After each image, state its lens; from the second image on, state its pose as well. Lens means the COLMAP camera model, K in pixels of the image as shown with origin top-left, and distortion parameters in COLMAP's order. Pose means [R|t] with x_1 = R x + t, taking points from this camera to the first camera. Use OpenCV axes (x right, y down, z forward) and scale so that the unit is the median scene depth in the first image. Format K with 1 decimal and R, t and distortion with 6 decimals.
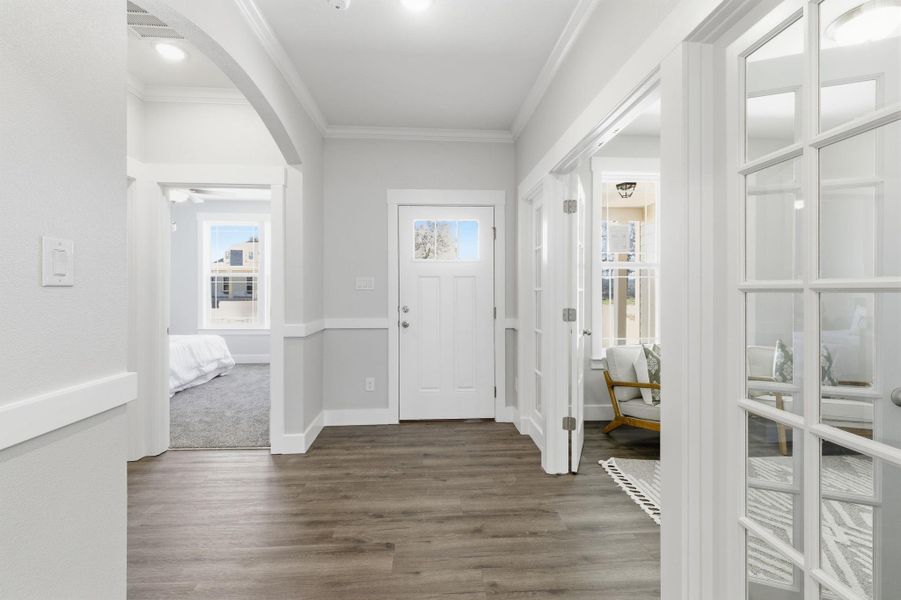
lens RADIAL K [[382.8, 0, 448.2], [0, 382.8, 295.4], [0, 0, 1]] dist [0.002954, 0.000377]
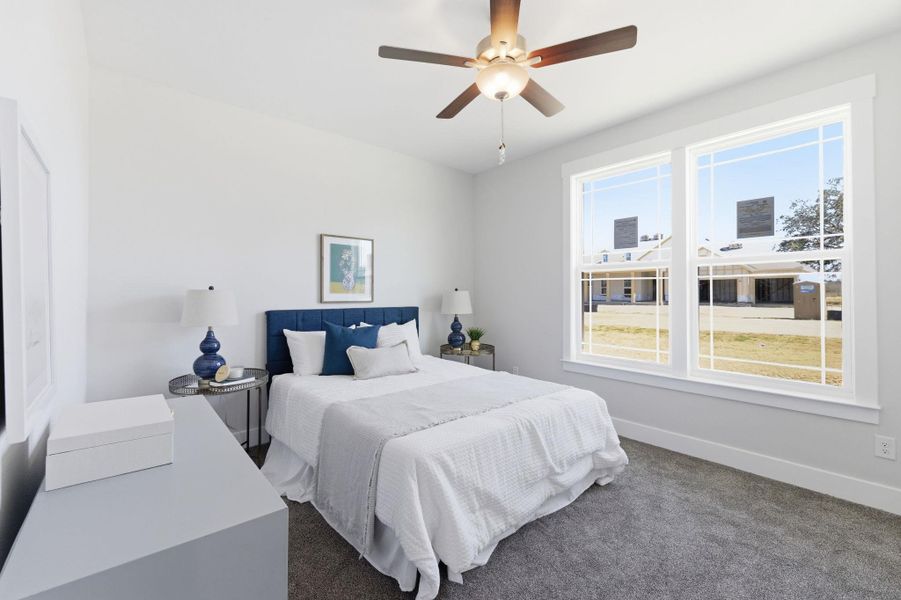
lens RADIAL K [[382.8, 0, 448.2], [0, 382.8, 295.4], [0, 0, 1]] dist [0.002954, 0.000377]
pose [[0.613076, -0.004253, -0.790012, -0.349129], [-0.002419, 0.999971, -0.007261, -0.009318], [0.790020, 0.006362, 0.613048, 0.588936]]
